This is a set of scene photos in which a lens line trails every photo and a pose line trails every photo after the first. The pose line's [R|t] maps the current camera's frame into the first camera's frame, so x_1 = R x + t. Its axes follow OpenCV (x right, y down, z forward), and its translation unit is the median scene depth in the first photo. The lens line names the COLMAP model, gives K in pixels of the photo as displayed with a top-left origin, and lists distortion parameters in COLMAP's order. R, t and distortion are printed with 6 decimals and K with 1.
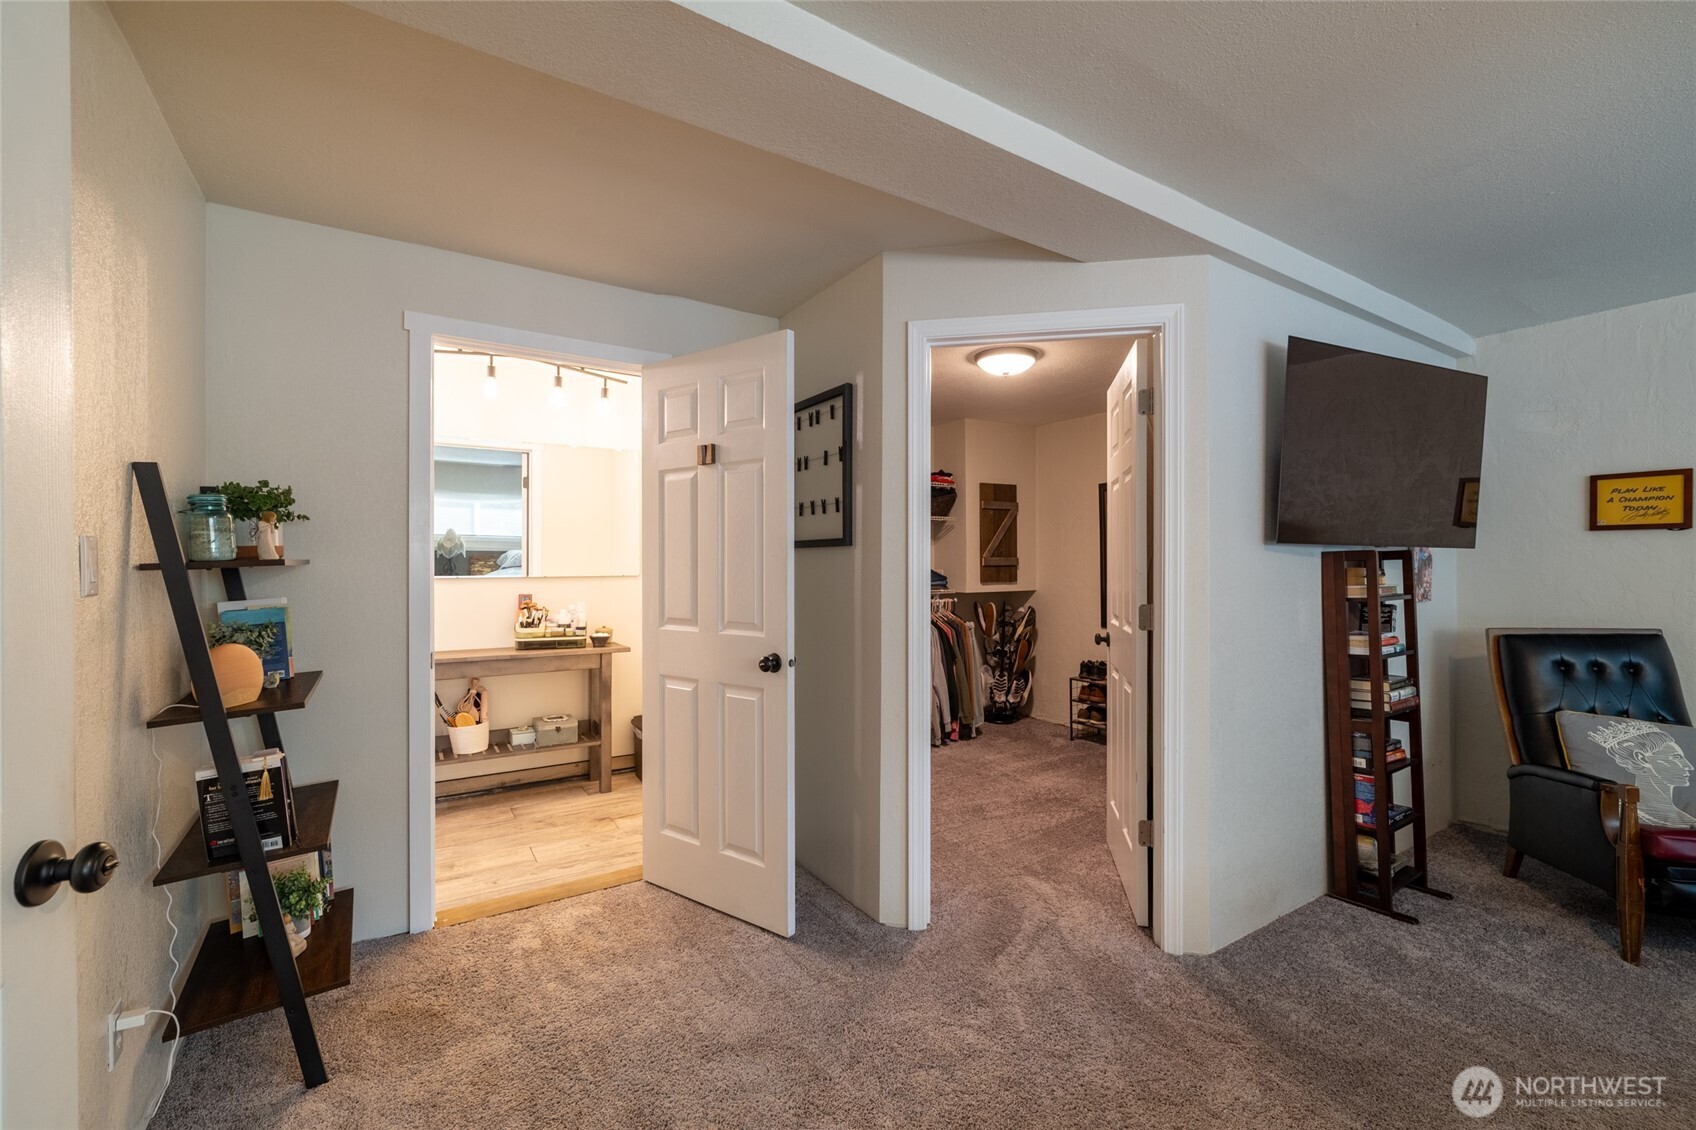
lens RADIAL K [[710.4, 0, 841.5], [0, 710.4, 570.2], [0, 0, 1]] dist [0.000050, 0.000438]
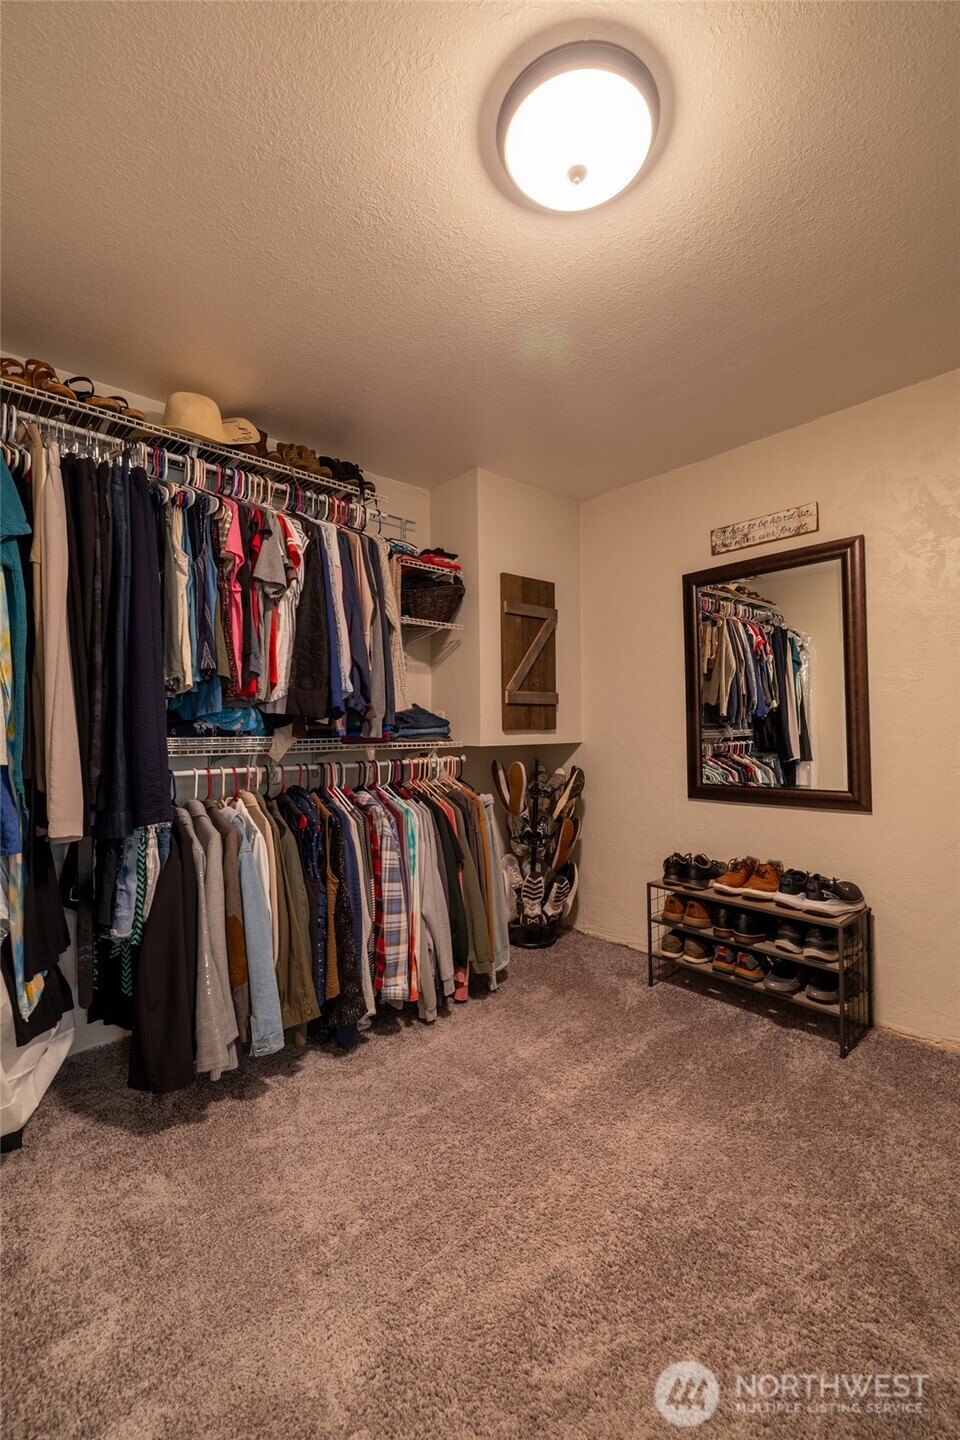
lens RADIAL K [[603.2, 0, 476.3], [0, 603.2, 726.5], [0, 0, 1]] dist [0.000050, 0.000438]
pose [[0.986162, -0.002063, 0.165773, 0.082653], [0.003862, 0.999937, -0.010528, 0.019434], [-0.165741, 0.011022, 0.986108, 0.468212]]
